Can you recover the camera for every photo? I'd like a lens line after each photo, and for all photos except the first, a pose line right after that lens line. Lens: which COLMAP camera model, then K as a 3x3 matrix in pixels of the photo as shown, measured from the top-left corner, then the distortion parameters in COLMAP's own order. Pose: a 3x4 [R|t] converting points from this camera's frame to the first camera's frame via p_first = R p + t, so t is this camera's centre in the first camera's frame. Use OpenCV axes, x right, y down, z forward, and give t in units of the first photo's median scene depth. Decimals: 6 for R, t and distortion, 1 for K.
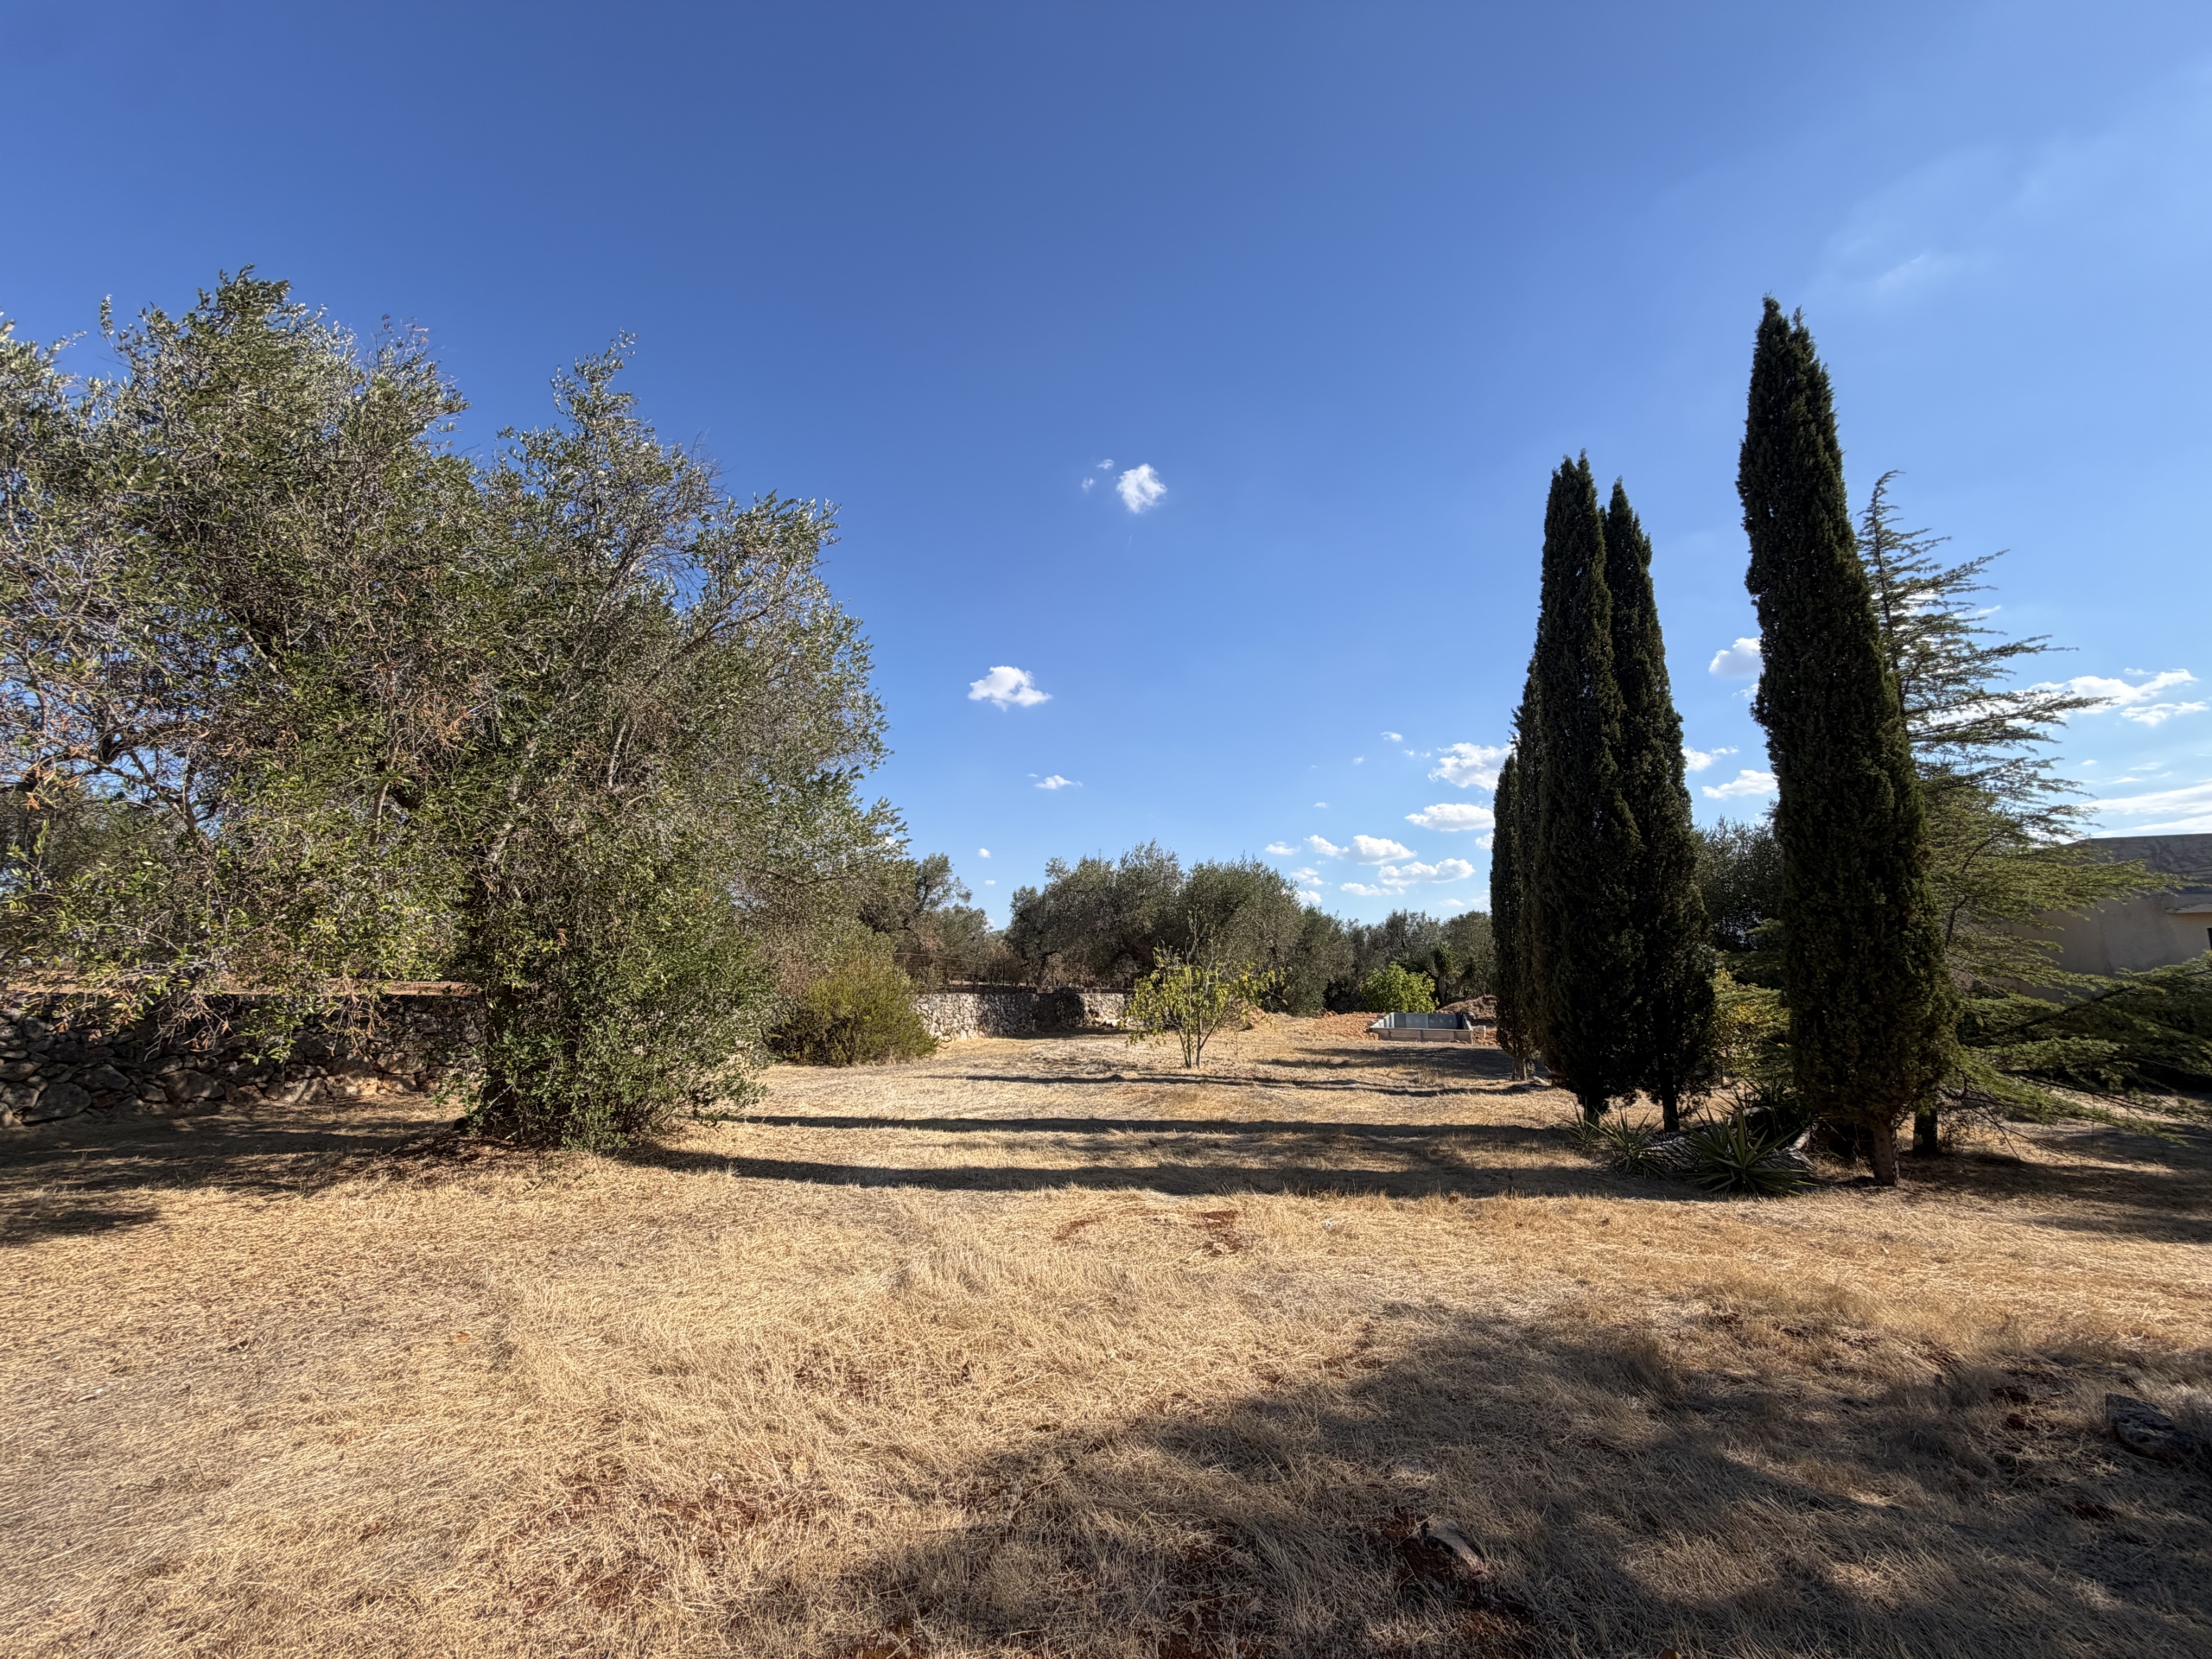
lens RADIAL K [[885.0, 0, 1086.4], [0, 885.0, 819.3], [0, 0, 1]] dist [0.001941, 0.000732]
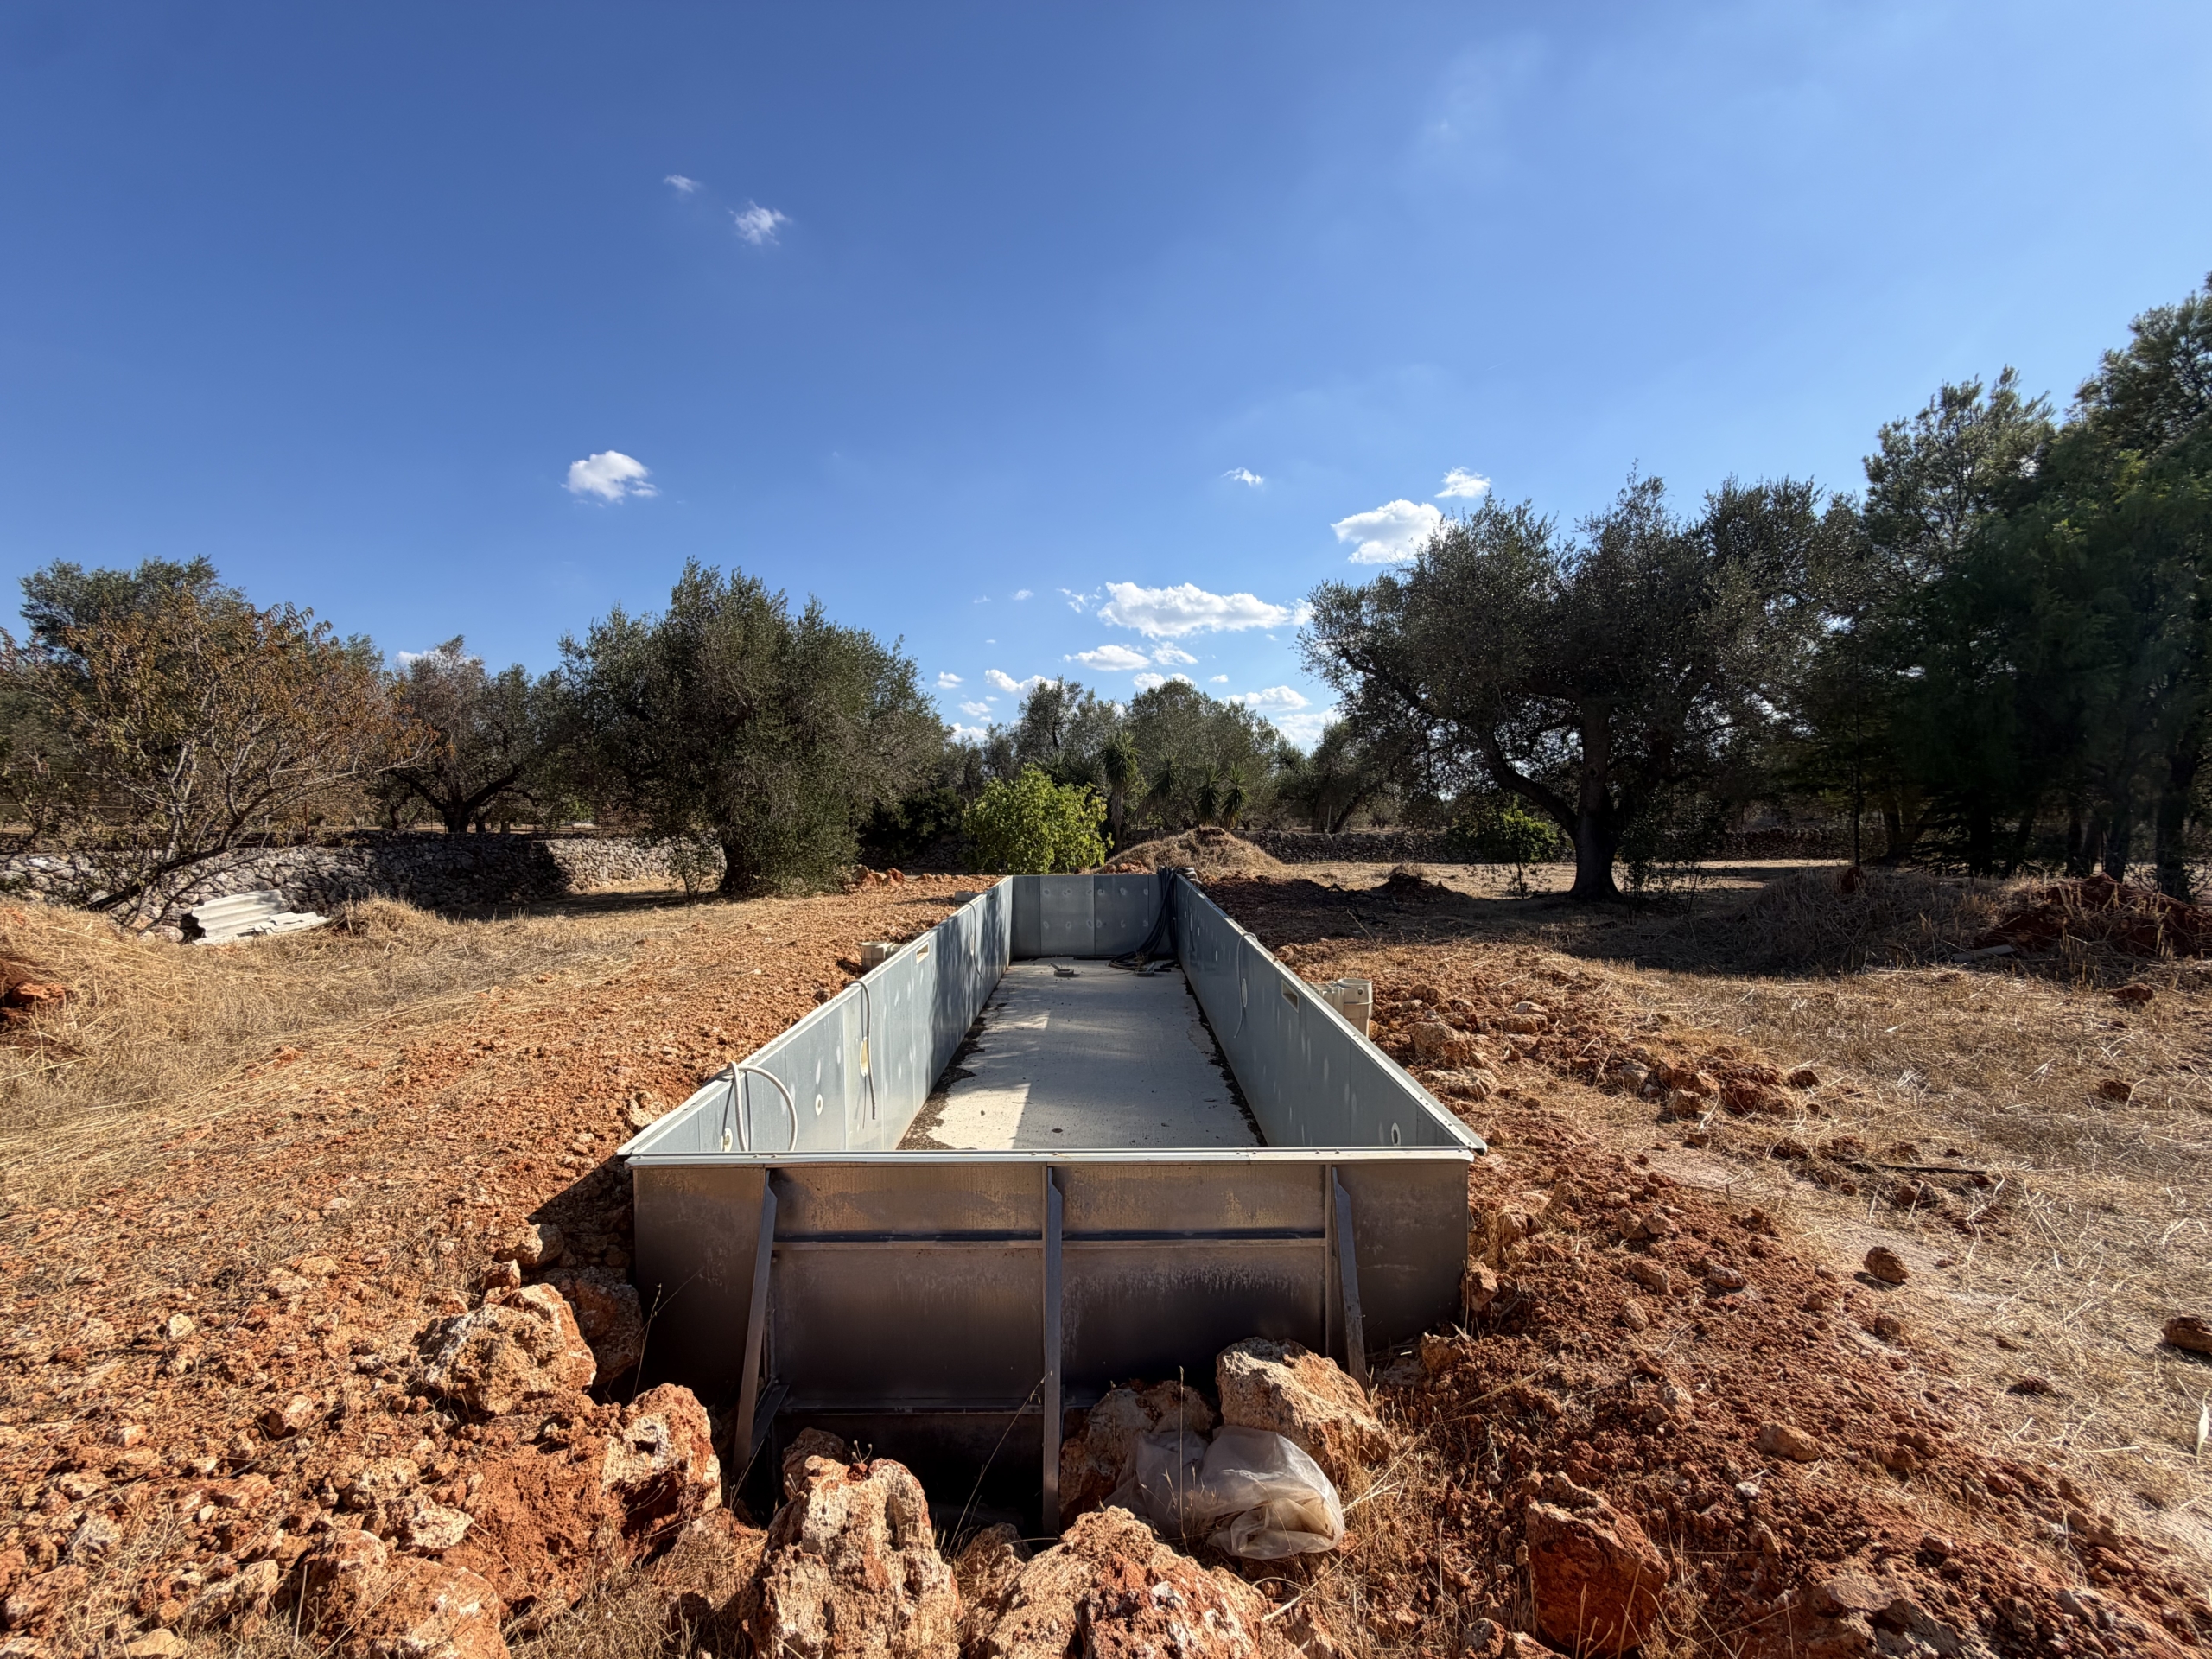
lens RADIAL K [[885.0, 0, 1113.3], [0, 885.0, 841.7], [0, 0, 1]] dist [0.001941, 0.000732]
pose [[0.923057, -0.037284, 0.382852, 0.187186], [-0.041603, 0.979777, 0.195719, 0.098182], [-0.382407, -0.196588, 0.902839, 0.498027]]
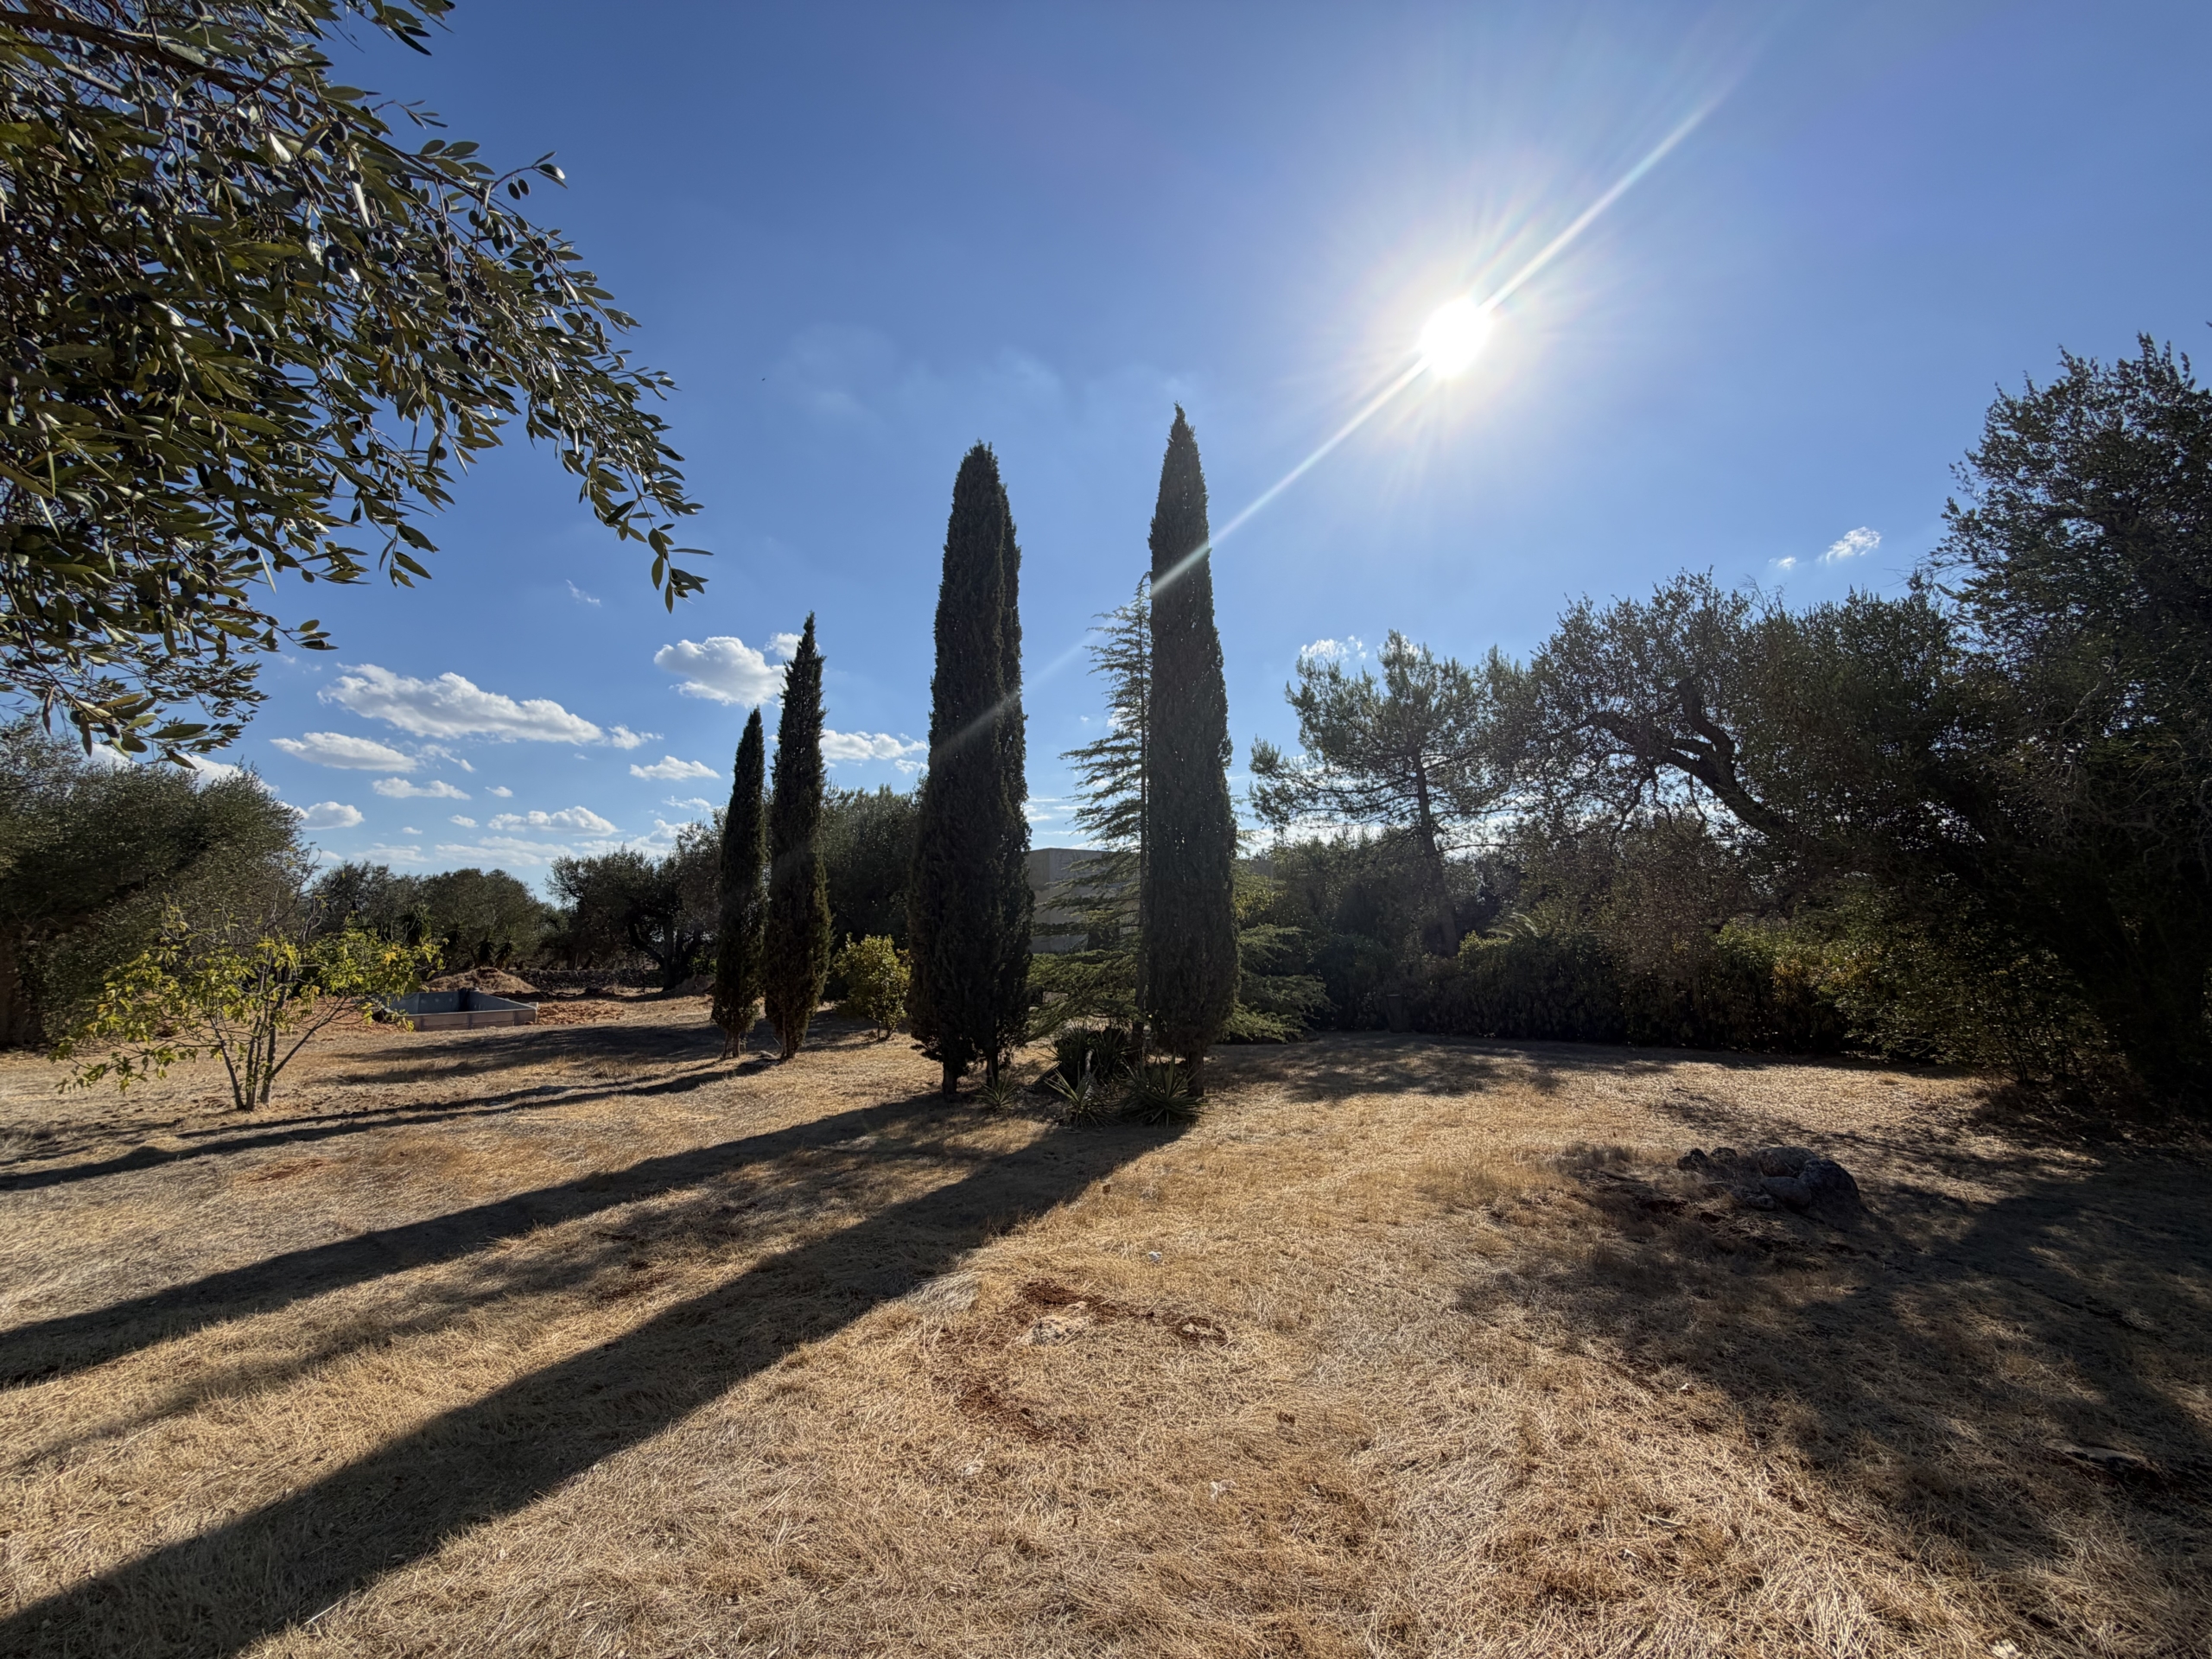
lens RADIAL K [[885.0, 0, 1111.0], [0, 885.0, 837.4], [0, 0, 1]] dist [0.001941, 0.000732]
pose [[0.433739, 0.091107, 0.896420, -0.058901], [-0.142931, 0.989235, -0.031381, 0.011990], [-0.889630, -0.114515, 0.442092, 0.079314]]
